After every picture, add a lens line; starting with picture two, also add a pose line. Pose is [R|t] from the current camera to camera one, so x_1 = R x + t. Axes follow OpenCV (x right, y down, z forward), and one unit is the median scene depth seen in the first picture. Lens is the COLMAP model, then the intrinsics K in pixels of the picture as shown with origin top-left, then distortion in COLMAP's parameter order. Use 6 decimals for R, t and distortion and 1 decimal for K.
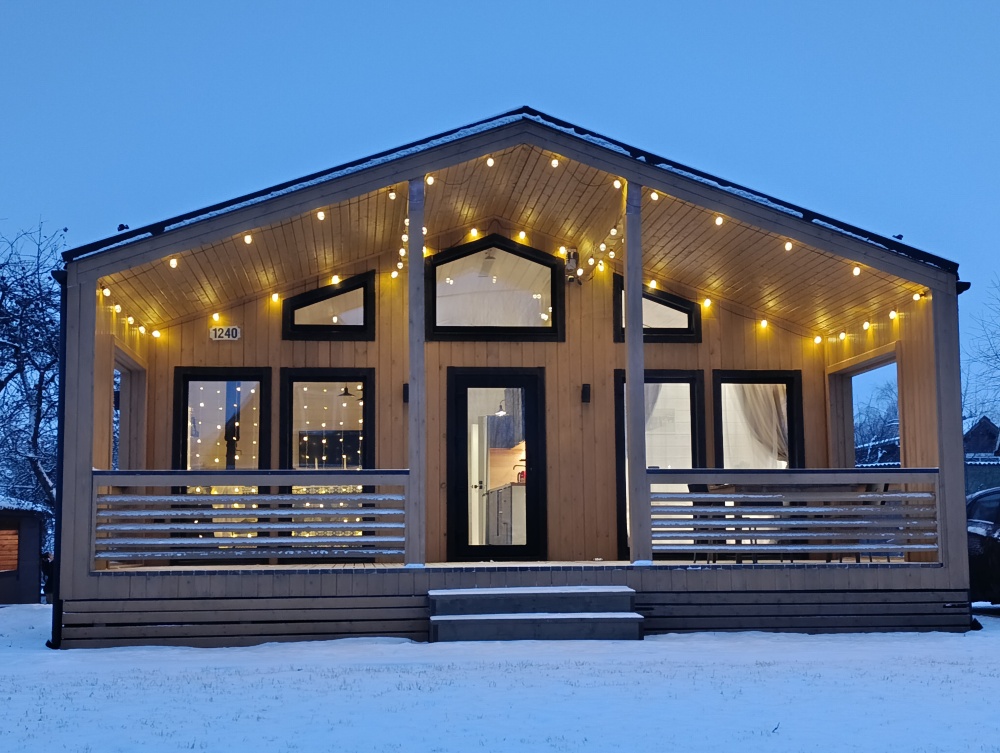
lens RADIAL K [[1320.4, 0, 498.9], [0, 1320.4, 377.8], [0, 0, 1]] dist [0.077787, 0.000000]
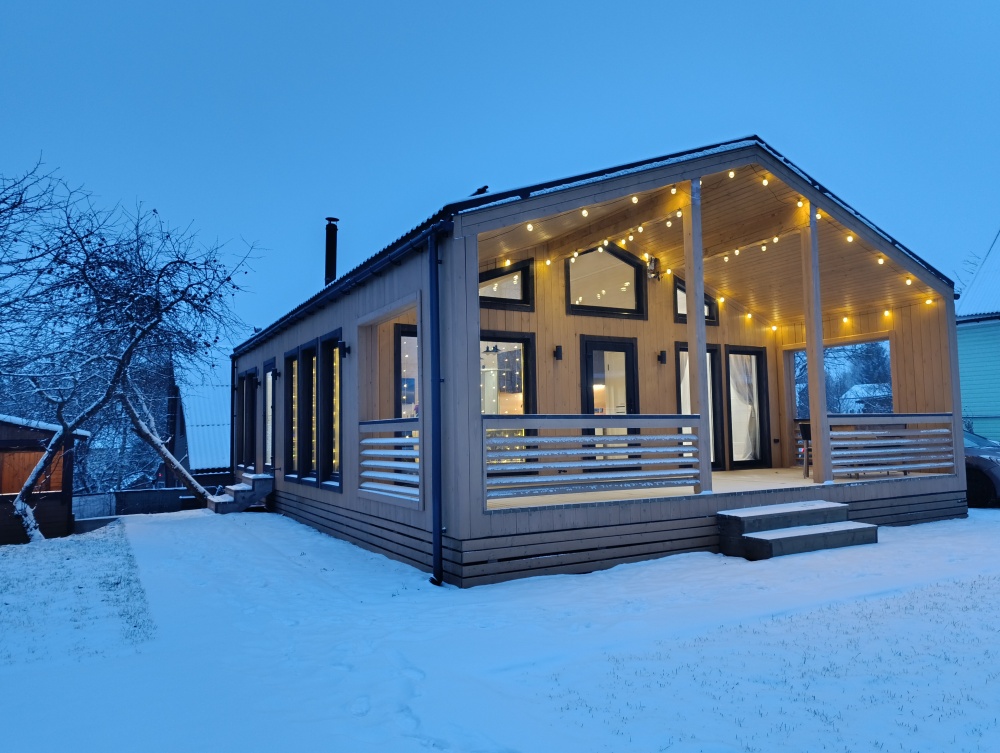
lens RADIAL K [[681.9, 0, 474.6], [0, 681.9, 376.2], [0, 0, 1]] dist [0.041485, -0.043455]
pose [[0.921015, 0.022615, 0.388871, -0.411022], [-0.036383, 0.998943, 0.028076, 0.018828], [-0.387825, -0.040006, 0.920864, 0.398456]]
